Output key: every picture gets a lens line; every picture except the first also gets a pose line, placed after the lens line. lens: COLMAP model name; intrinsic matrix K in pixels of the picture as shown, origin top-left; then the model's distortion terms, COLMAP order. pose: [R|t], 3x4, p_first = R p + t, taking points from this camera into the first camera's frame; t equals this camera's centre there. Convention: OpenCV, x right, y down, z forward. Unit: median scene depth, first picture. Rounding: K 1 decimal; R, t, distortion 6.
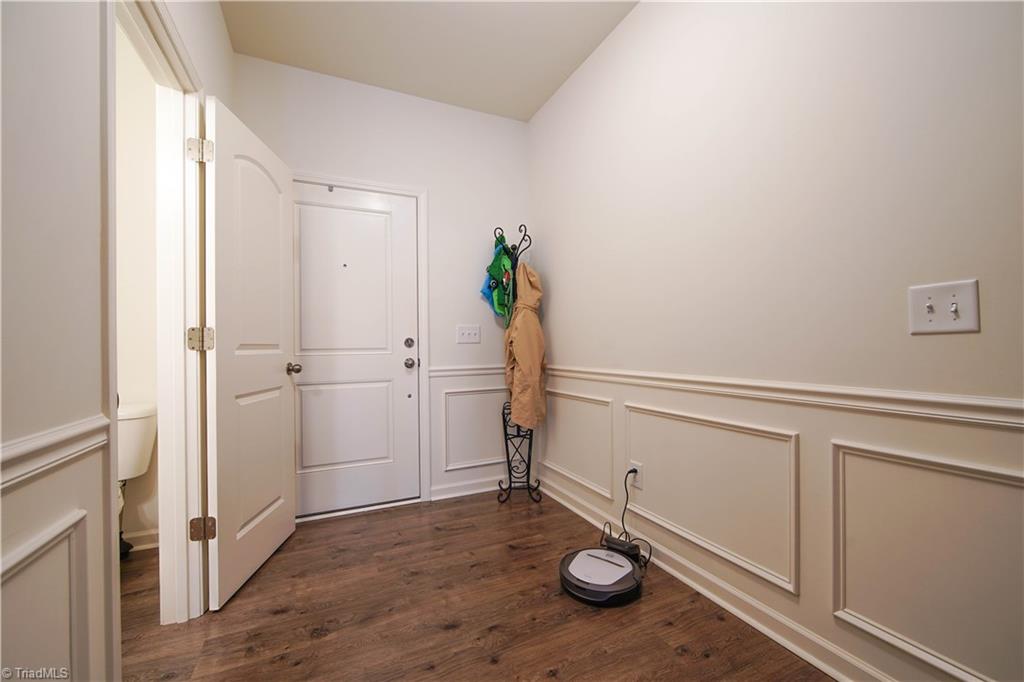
lens RADIAL K [[410.6, 0, 511.1], [0, 410.6, 345.5], [0, 0, 1]] dist [-0.012790, 0.000406]
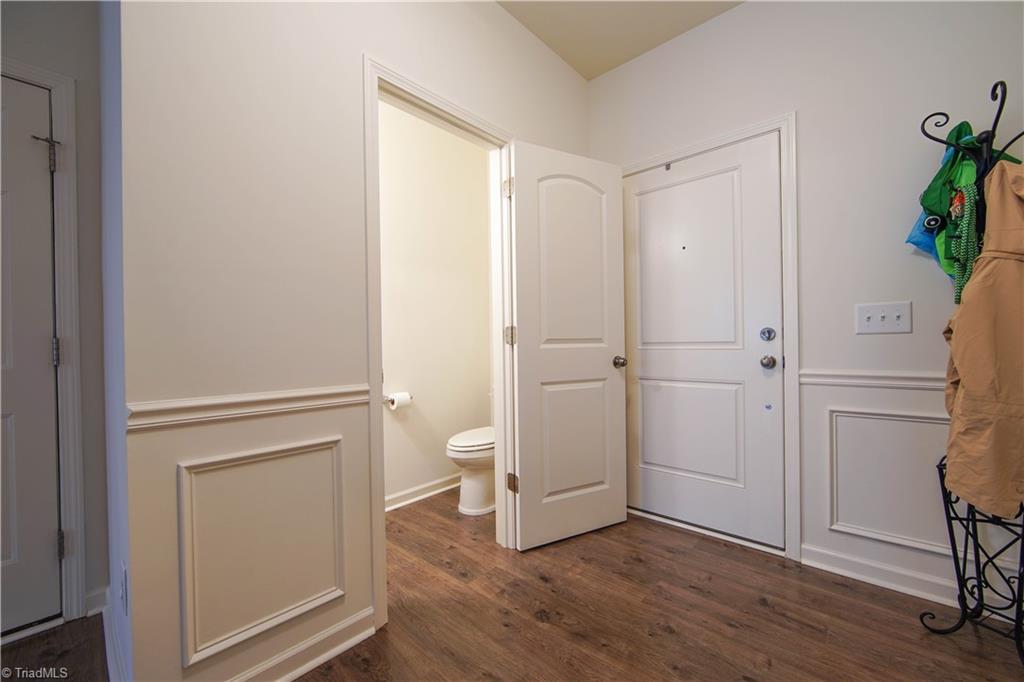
lens RADIAL K [[410.6, 0, 511.1], [0, 410.6, 345.5], [0, 0, 1]] dist [-0.012790, 0.000406]
pose [[0.374431, 0.012129, -0.927176, 0.311442], [0.009867, 0.999806, 0.017064, -0.004555], [0.927202, -0.015538, 0.374238, 0.365593]]
